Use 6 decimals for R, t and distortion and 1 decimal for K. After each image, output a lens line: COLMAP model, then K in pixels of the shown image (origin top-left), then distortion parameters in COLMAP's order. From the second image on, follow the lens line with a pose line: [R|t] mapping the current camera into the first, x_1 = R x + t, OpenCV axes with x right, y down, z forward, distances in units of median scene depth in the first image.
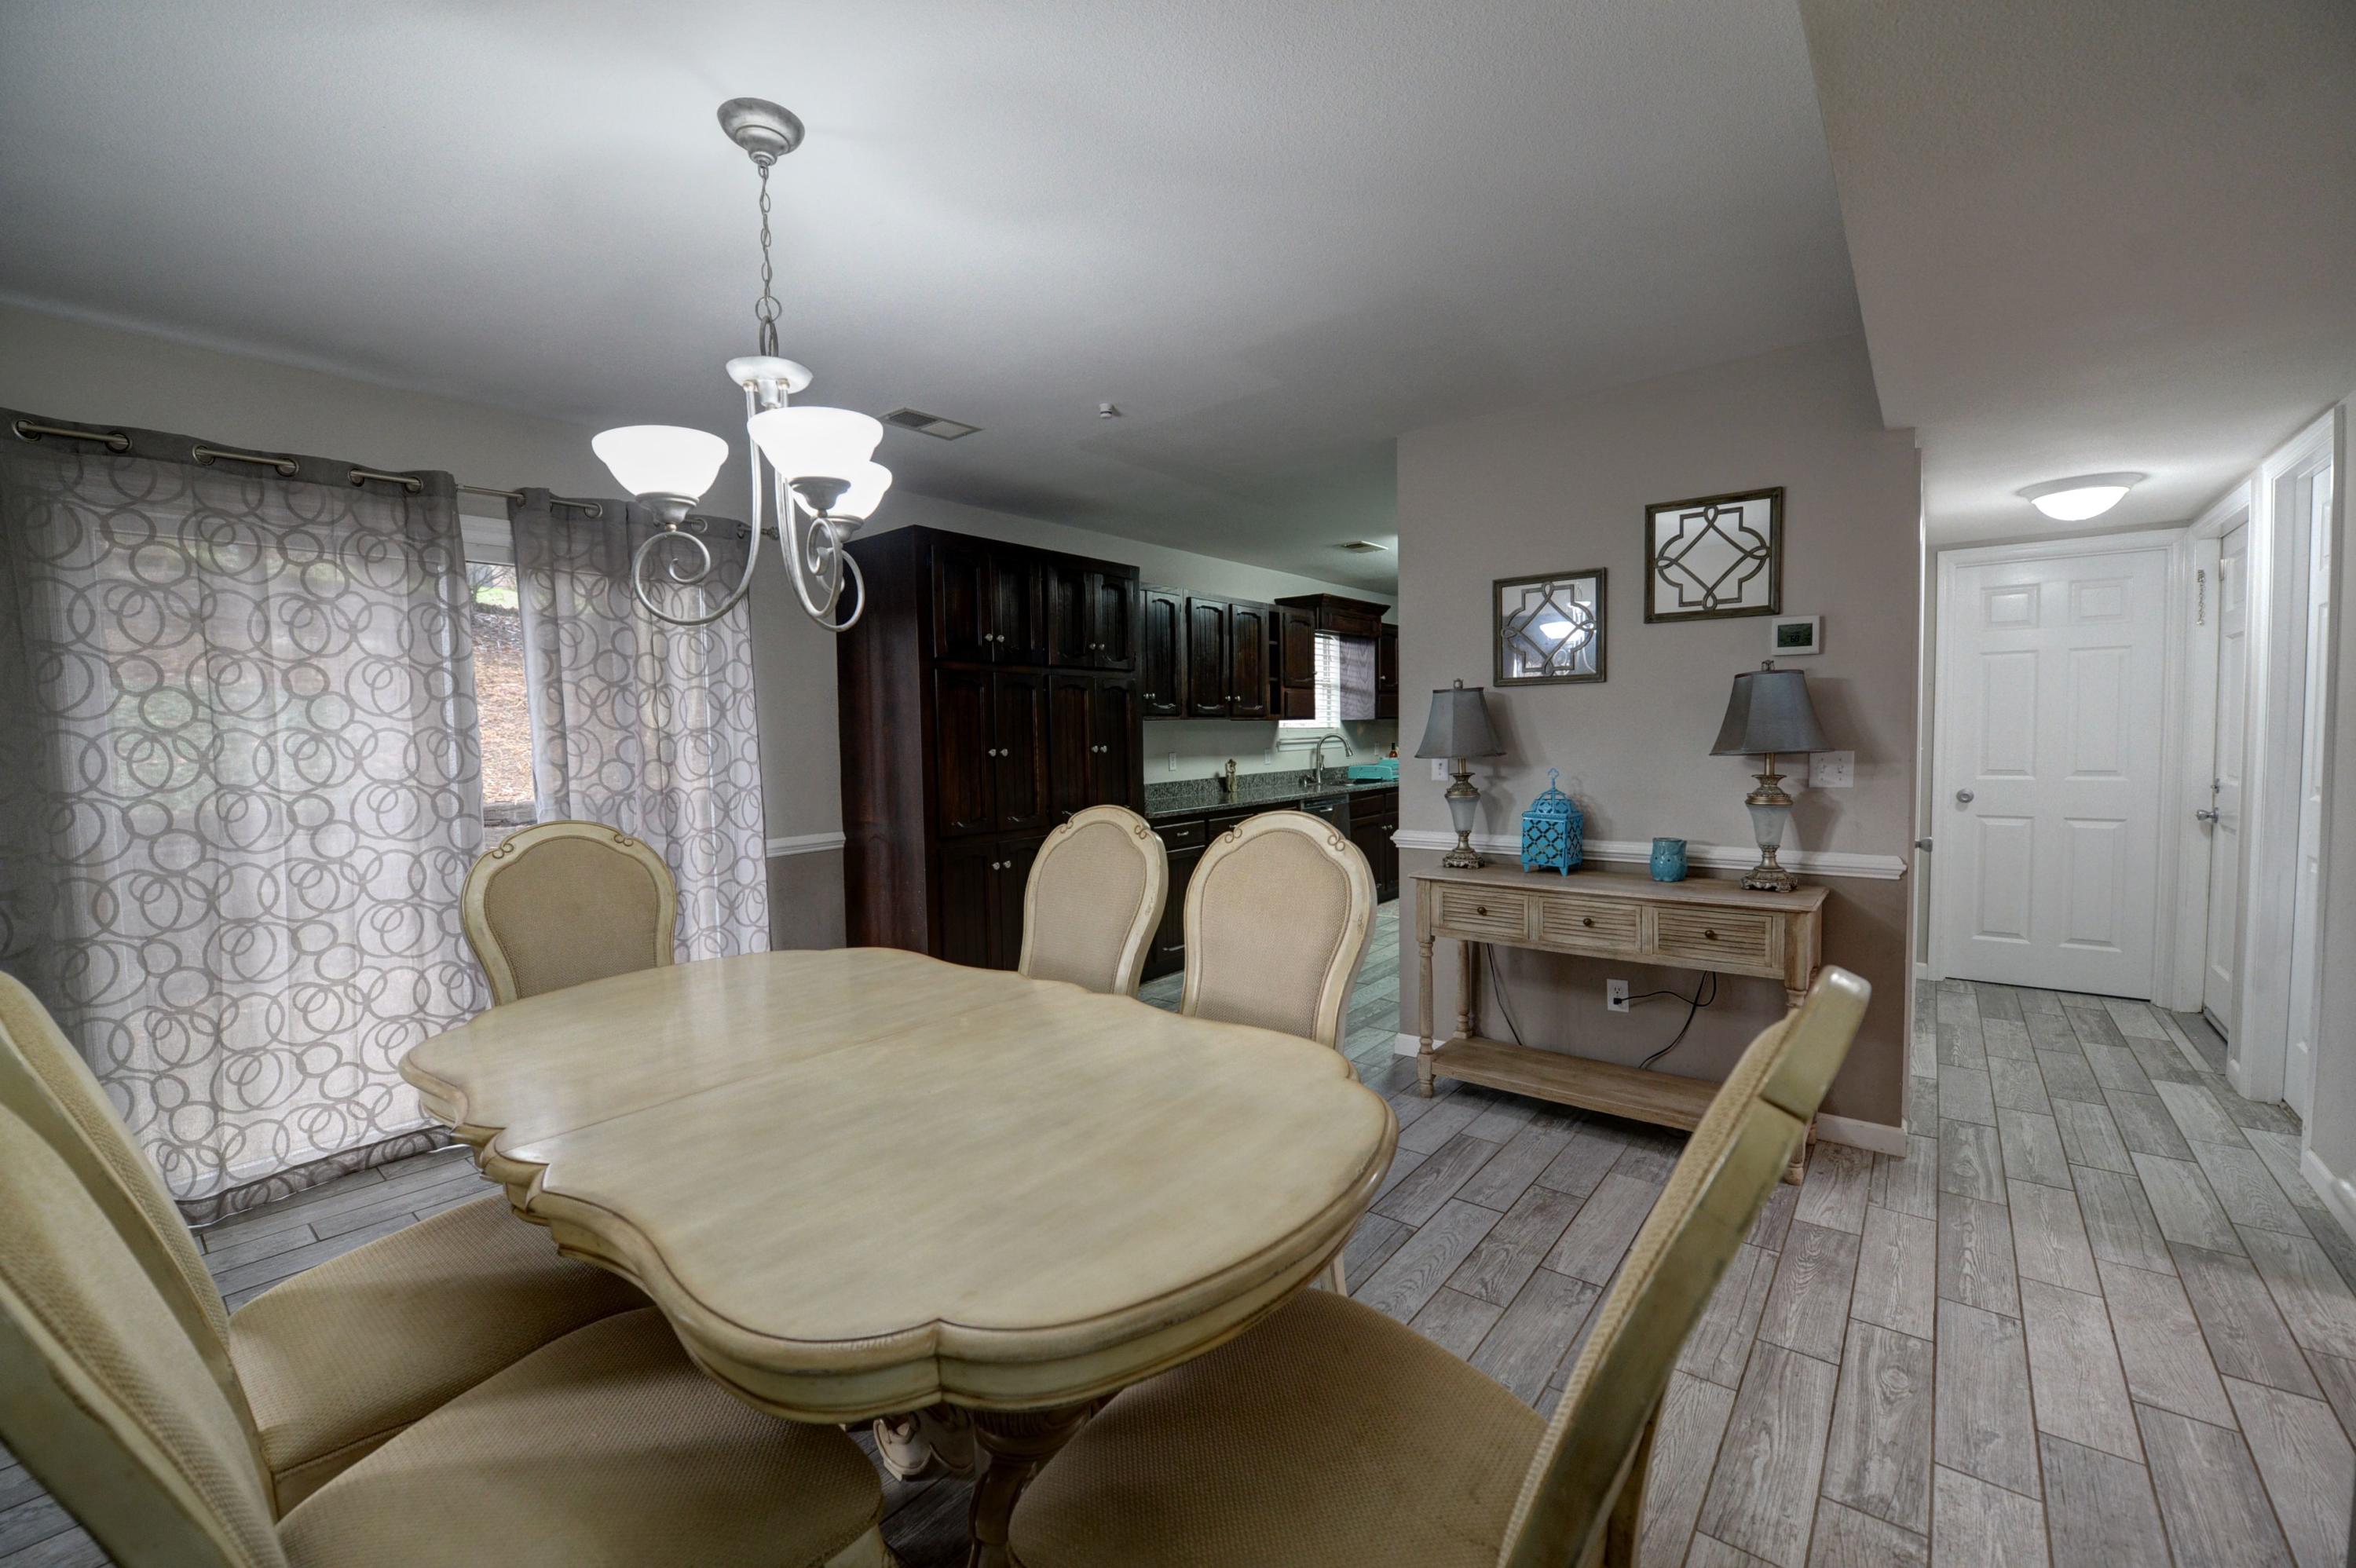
lens RADIAL K [[958.5, 0, 1178.0], [0, 958.5, 784.0], [0, 0, 1]] dist [-0.000306, -0.000036]
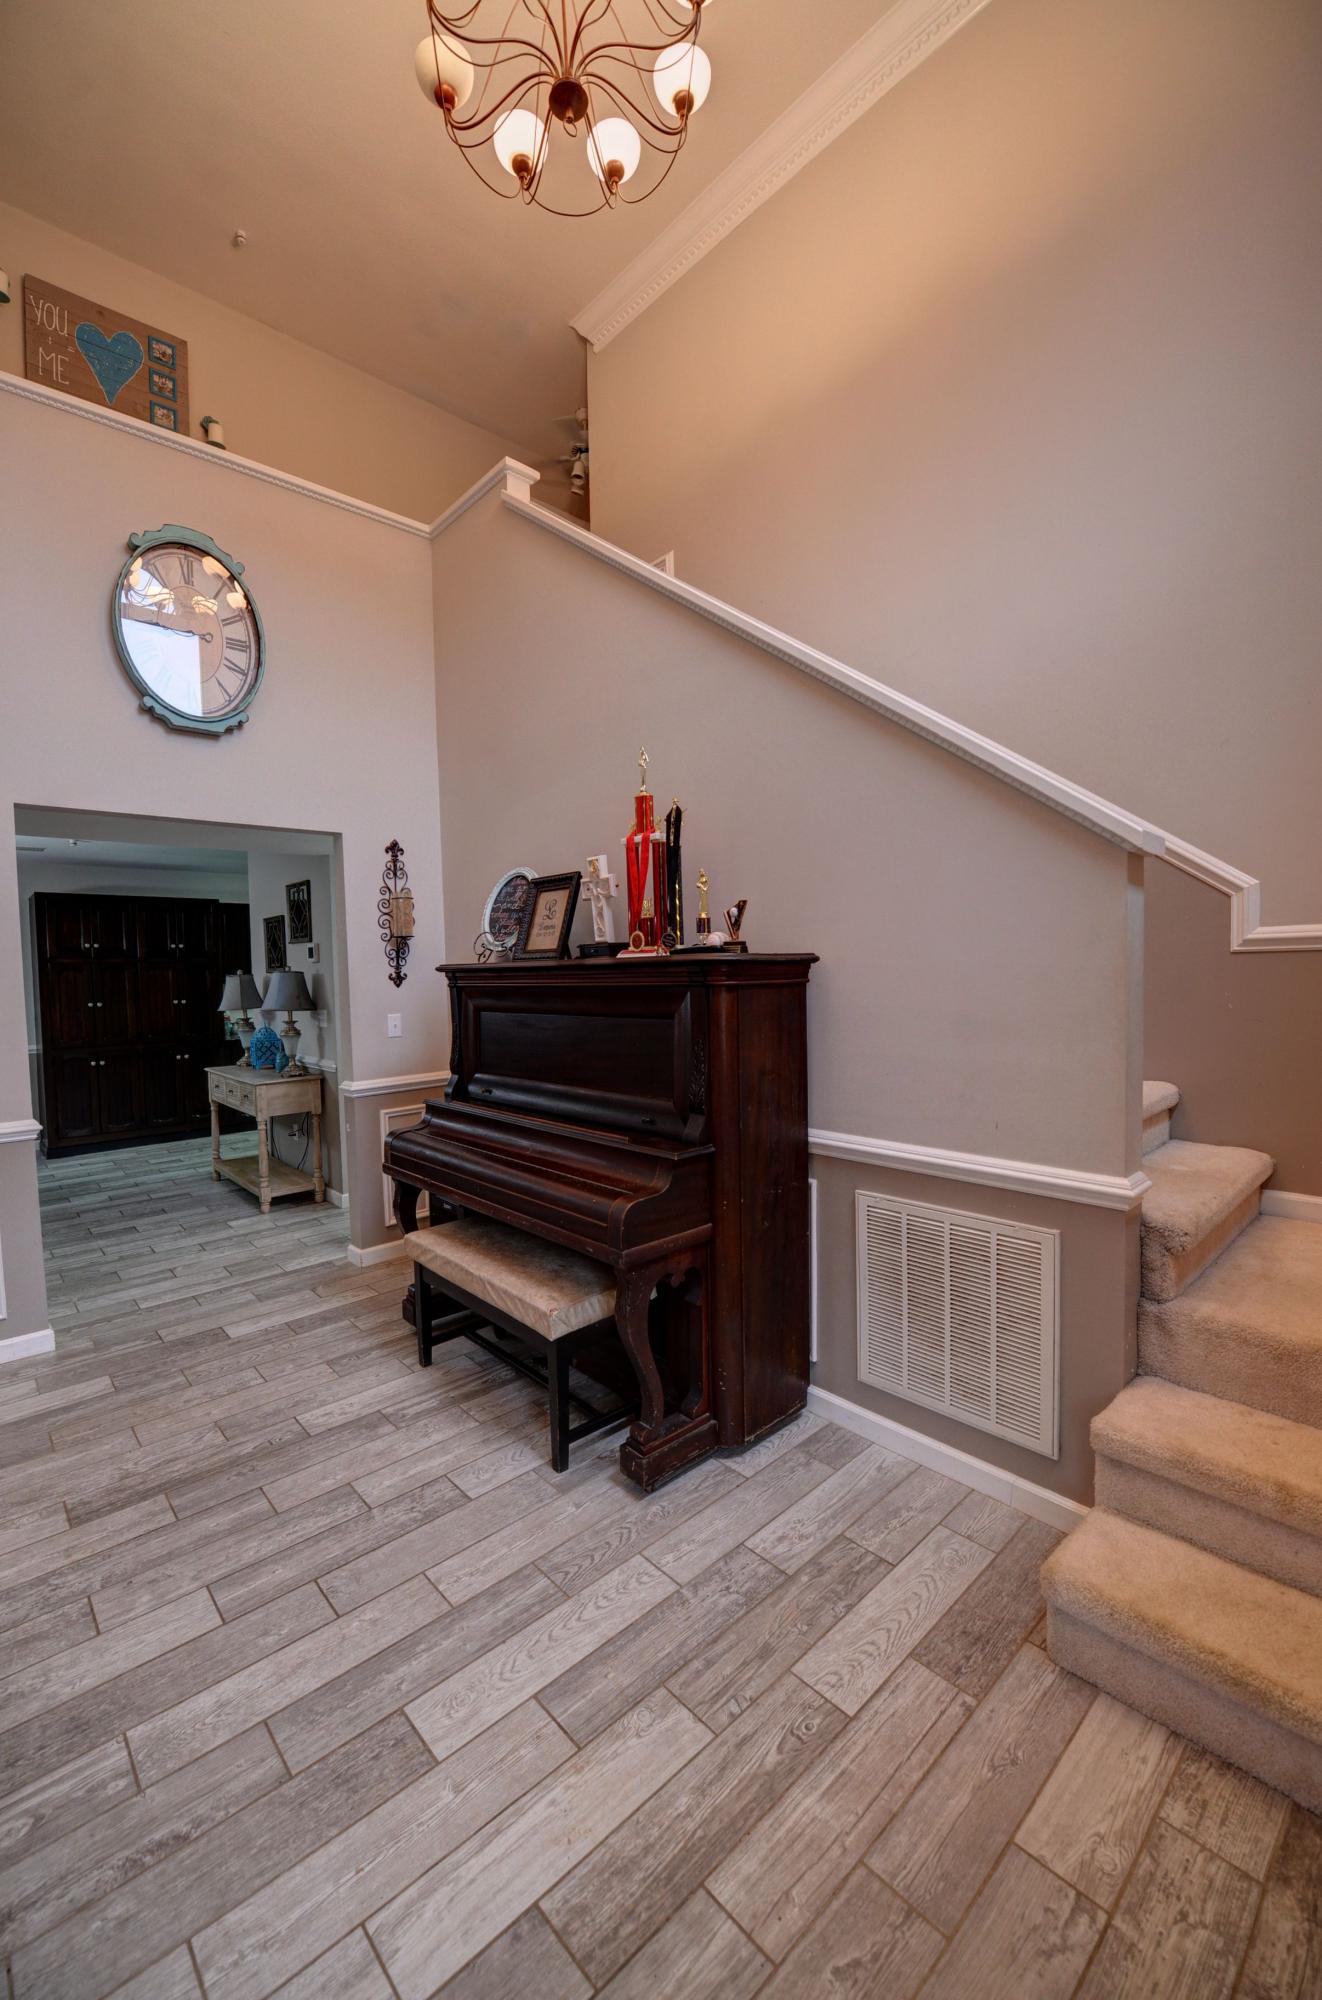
lens RADIAL K [[814.1, 0, 658.4], [0, 814.1, 1008.6], [0, 0, 1]] dist [-0.021774, -0.000339]
pose [[0.987797, 0.004845, -0.155670, 1.656456], [-0.005501, 0.999978, -0.003783, -0.033544], [0.155648, 0.004593, 0.987802, -0.593746]]
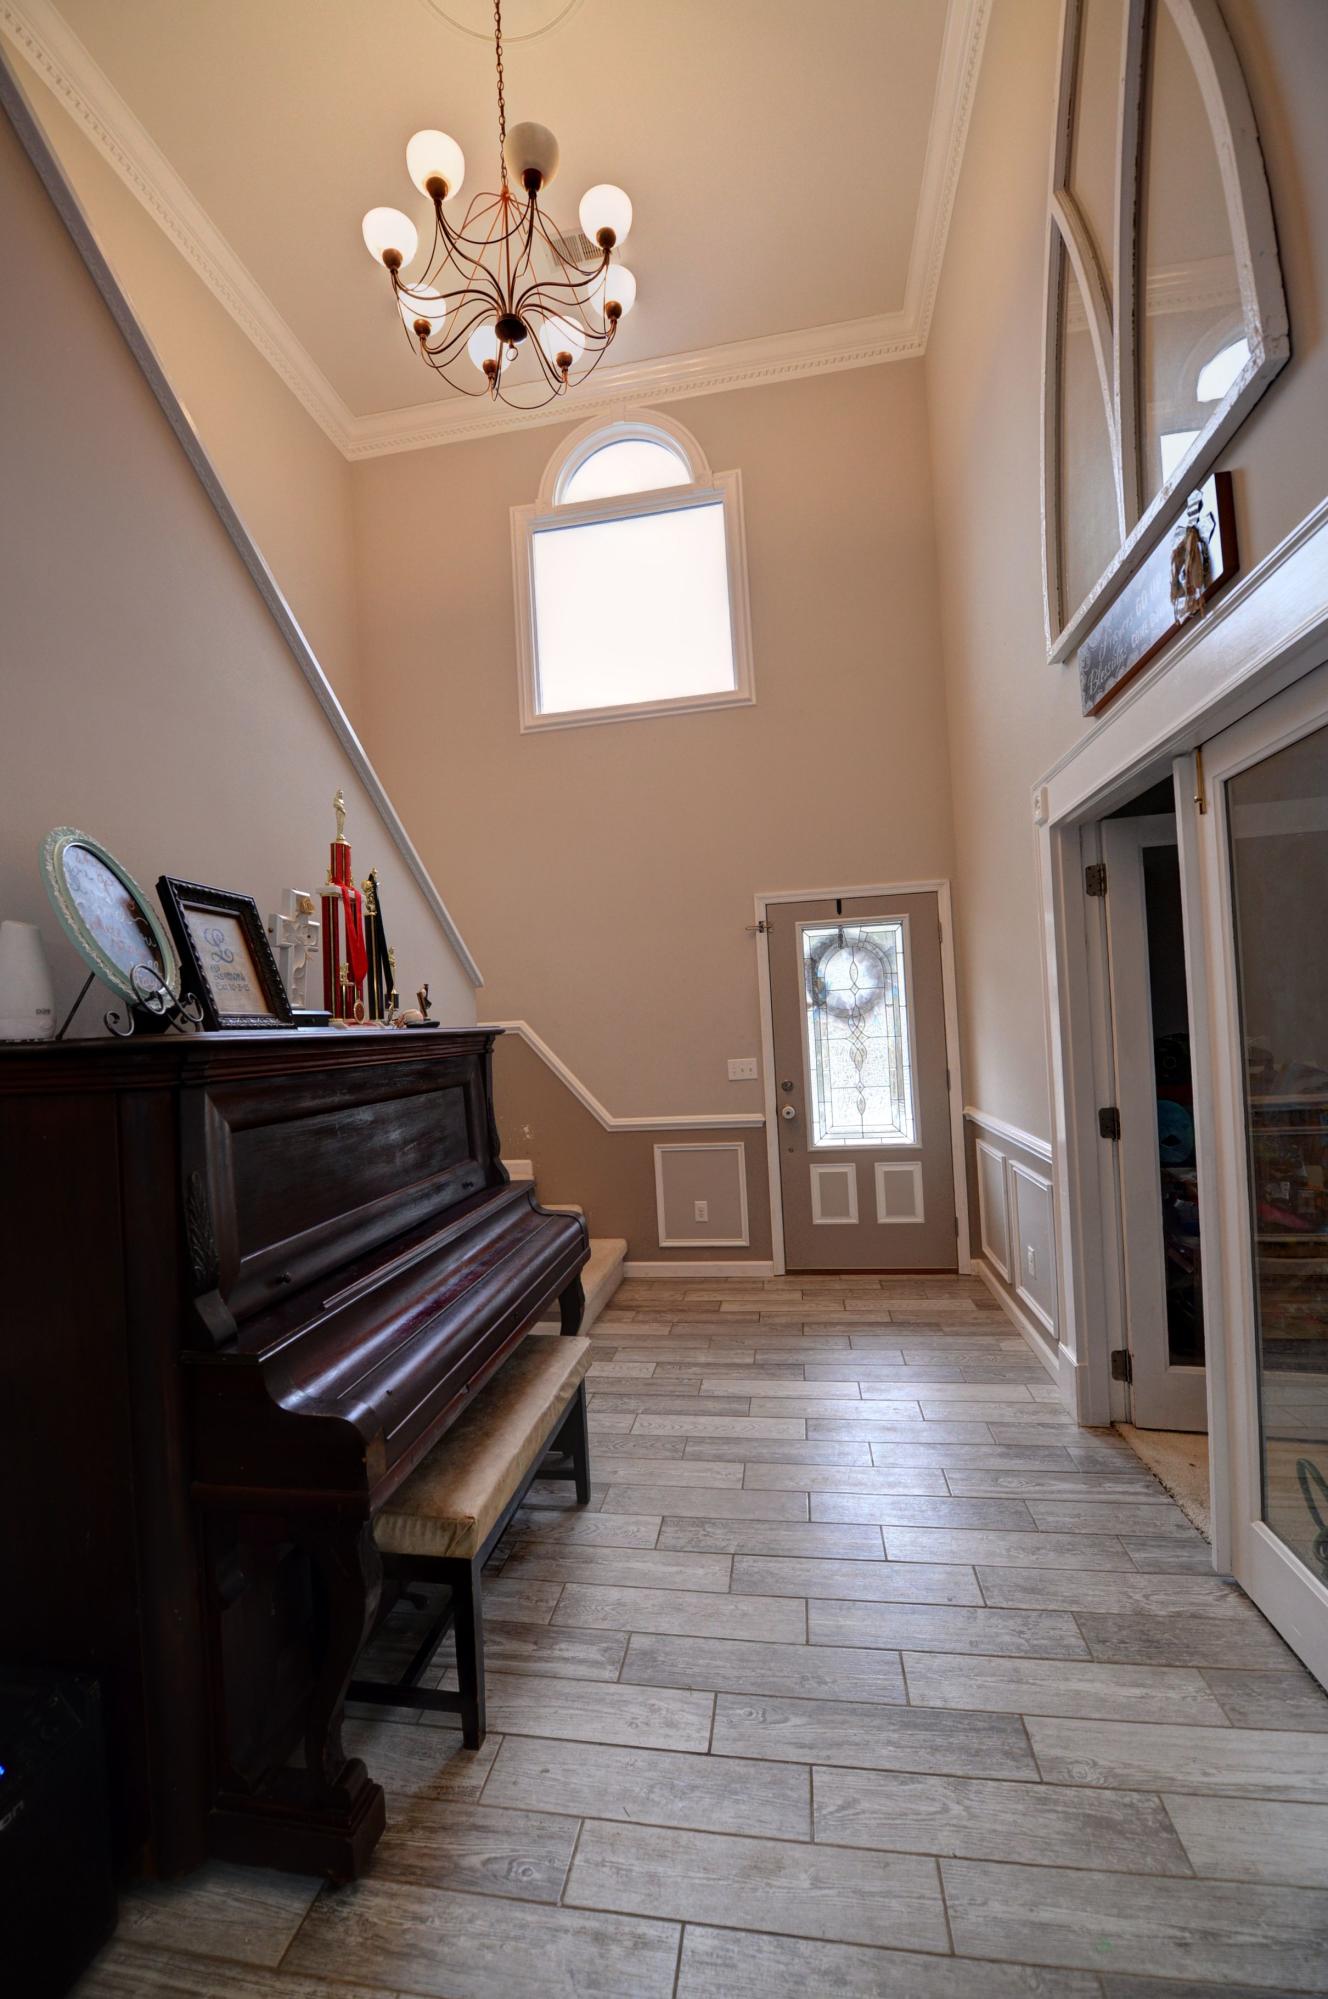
lens RADIAL K [[799.6, 0, 653.1], [0, 799.6, 1022.5], [0, 0, 1]] dist [-0.020646, -0.000073]
pose [[-0.480896, 0.052056, 0.875231, 0.650119], [0.113008, 0.993590, 0.002996, -0.074094], [-0.869464, 0.100349, -0.483696, 0.469292]]
